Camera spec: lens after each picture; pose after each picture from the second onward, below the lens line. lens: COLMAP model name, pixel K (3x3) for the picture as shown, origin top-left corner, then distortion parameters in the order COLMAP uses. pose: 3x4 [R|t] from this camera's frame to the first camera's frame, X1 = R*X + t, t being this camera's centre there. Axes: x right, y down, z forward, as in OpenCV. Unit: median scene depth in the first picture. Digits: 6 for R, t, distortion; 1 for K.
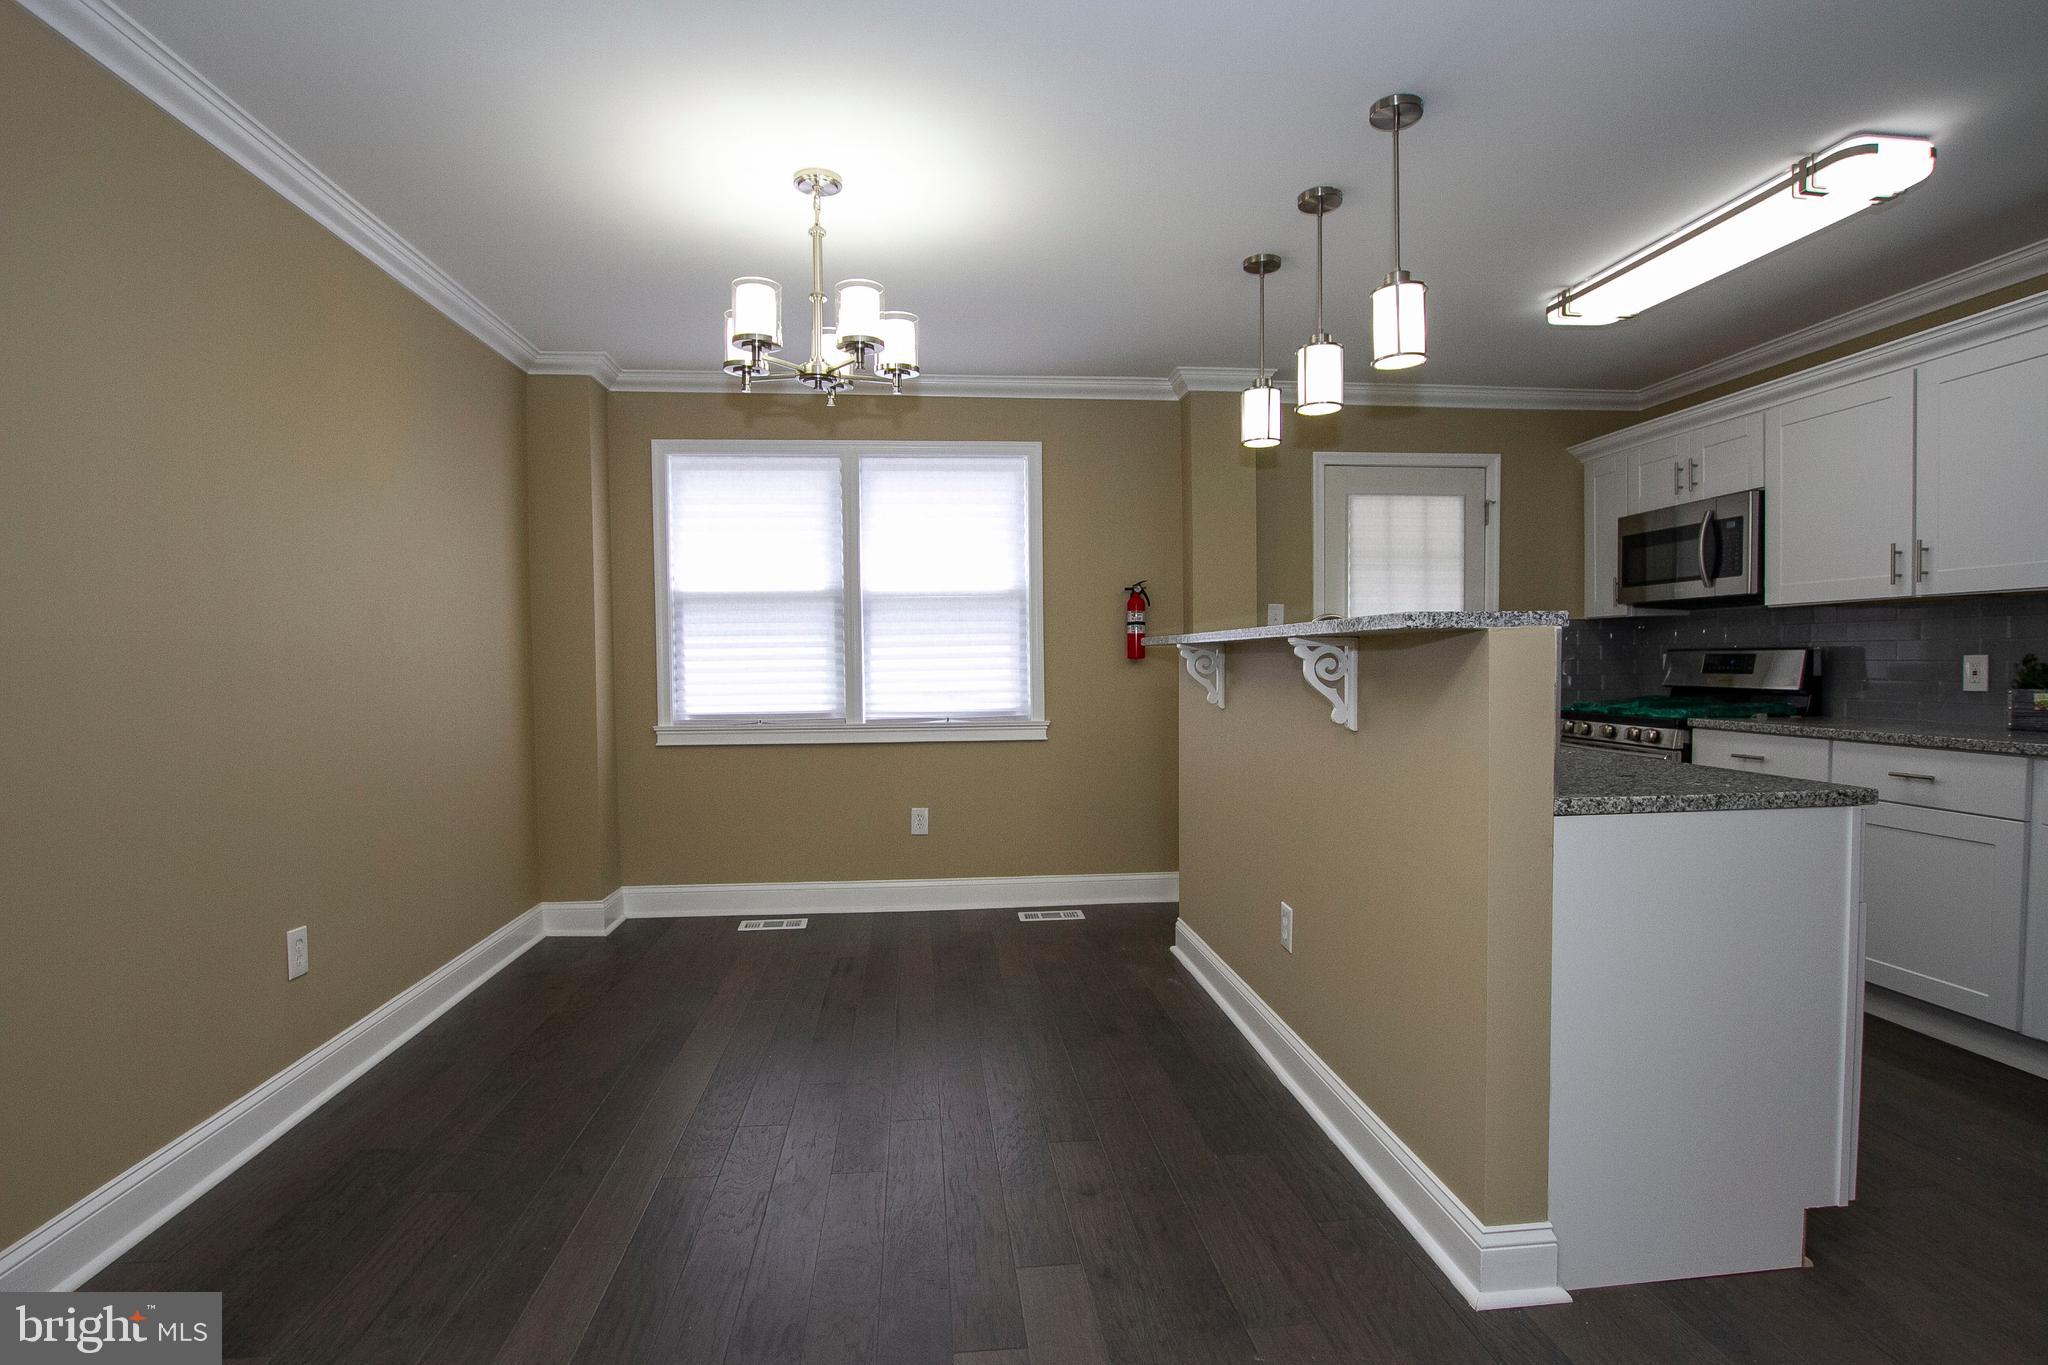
lens RADIAL K [[1014.5, 0, 1015.5], [0, 1014.5, 695.2], [0, 0, 1]] dist [-0.023560, 0.001002]
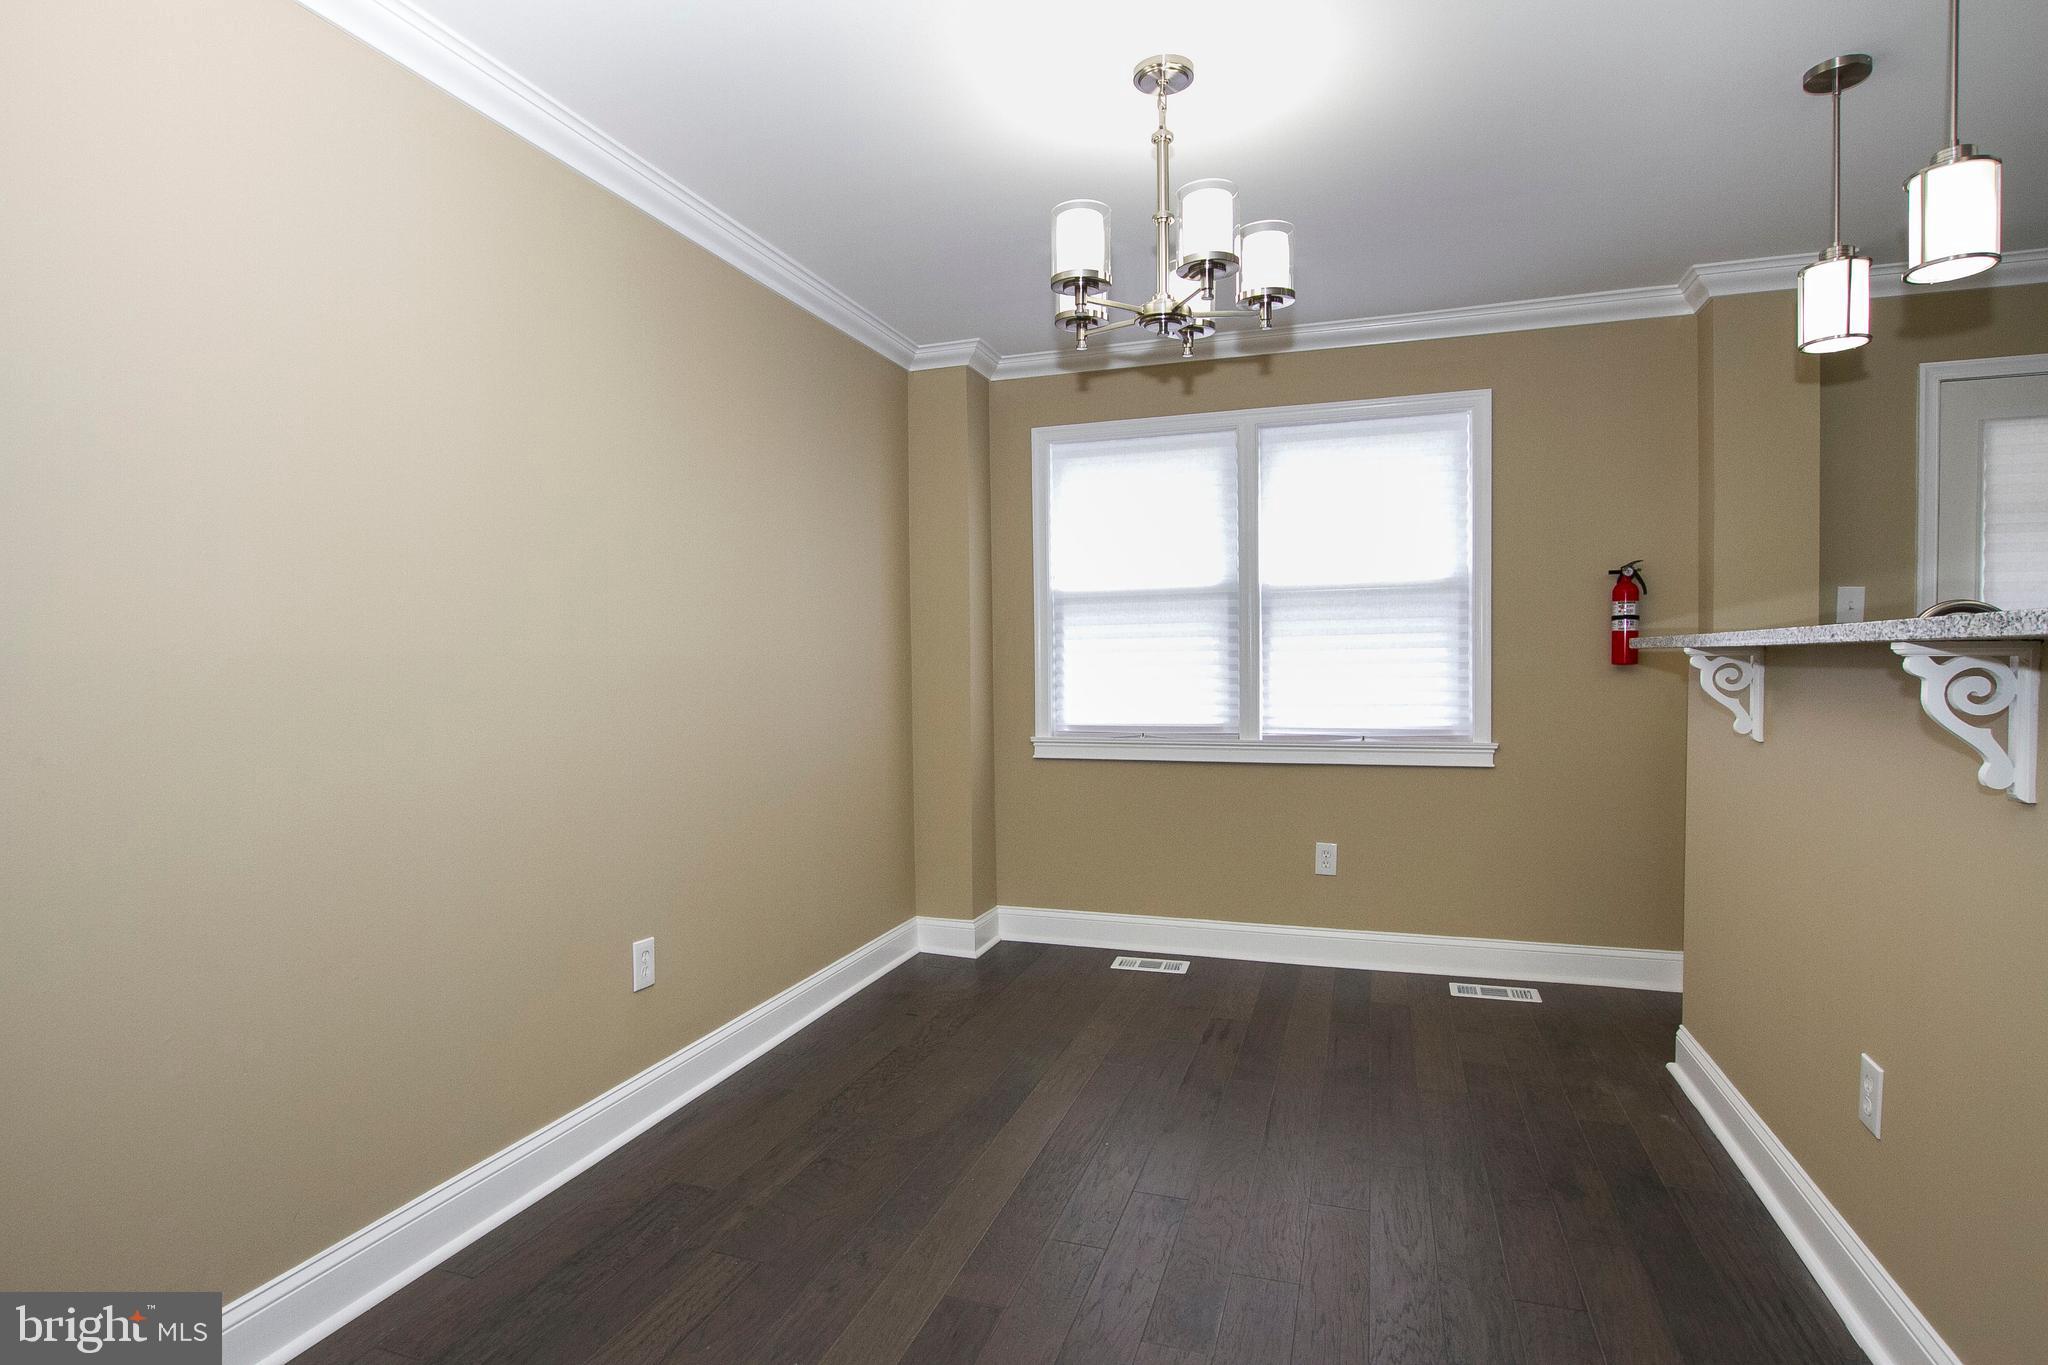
lens RADIAL K [[1040.2, 0, 1016.1], [0, 1040.2, 699.8], [0, 0, 1]] dist [-0.024438, 0.000809]
pose [[0.910964, 0.014683, -0.412225, 0.025380], [-0.012418, 0.999889, 0.008173, -0.011513], [0.412300, -0.002326, 0.911045, 0.126870]]
